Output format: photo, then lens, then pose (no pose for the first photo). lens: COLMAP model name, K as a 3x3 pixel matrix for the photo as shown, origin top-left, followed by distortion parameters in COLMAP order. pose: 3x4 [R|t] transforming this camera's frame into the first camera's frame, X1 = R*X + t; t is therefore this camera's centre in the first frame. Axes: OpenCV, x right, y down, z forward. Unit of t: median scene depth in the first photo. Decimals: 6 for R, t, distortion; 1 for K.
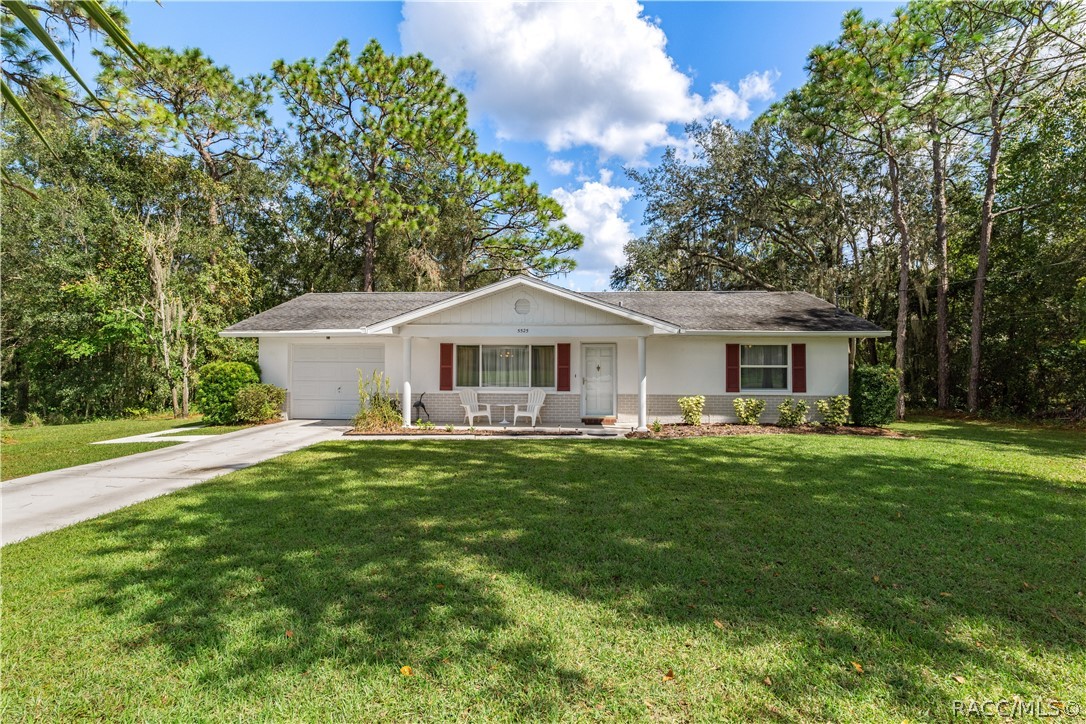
lens RADIAL K [[555.9, 0, 541.5], [0, 555.9, 355.4], [0, 0, 1]] dist [0.000950, -0.000085]
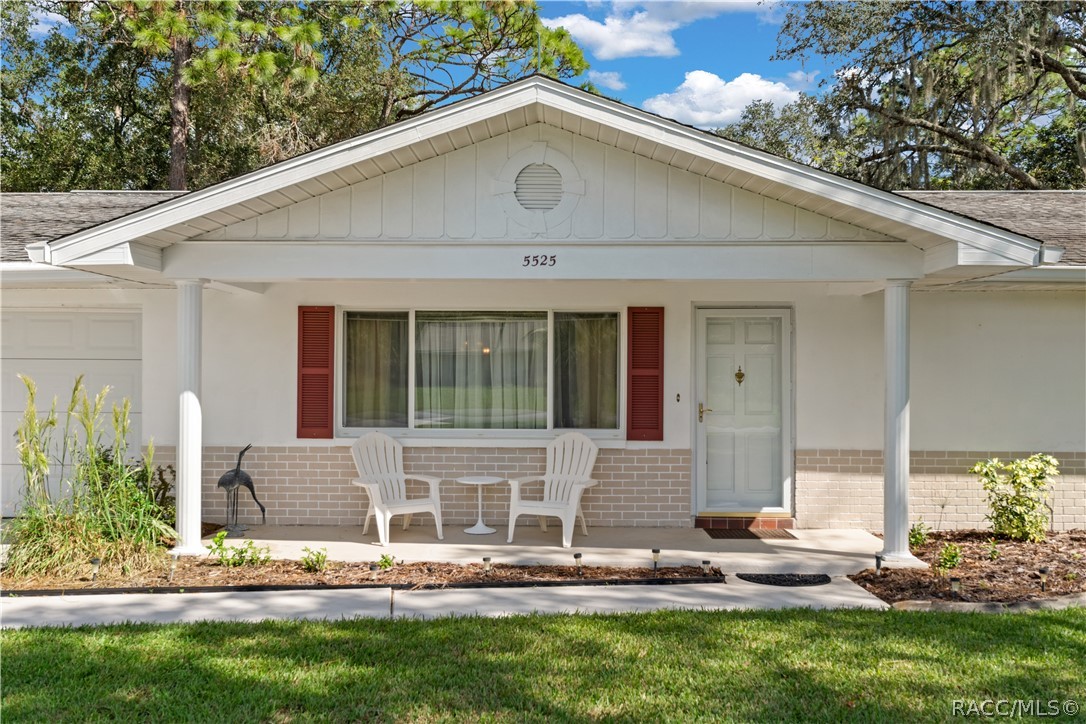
lens RADIAL K [[993.5, 0, 543.0], [0, 993.5, 362.0], [0, 0, 1]] dist [-0.007707, -0.004288]
pose [[0.999823, 0.000972, 0.018788, -0.037763], [-0.001017, 0.999997, 0.002399, 0.012490], [-0.018786, -0.002418, 0.999821, 0.364908]]
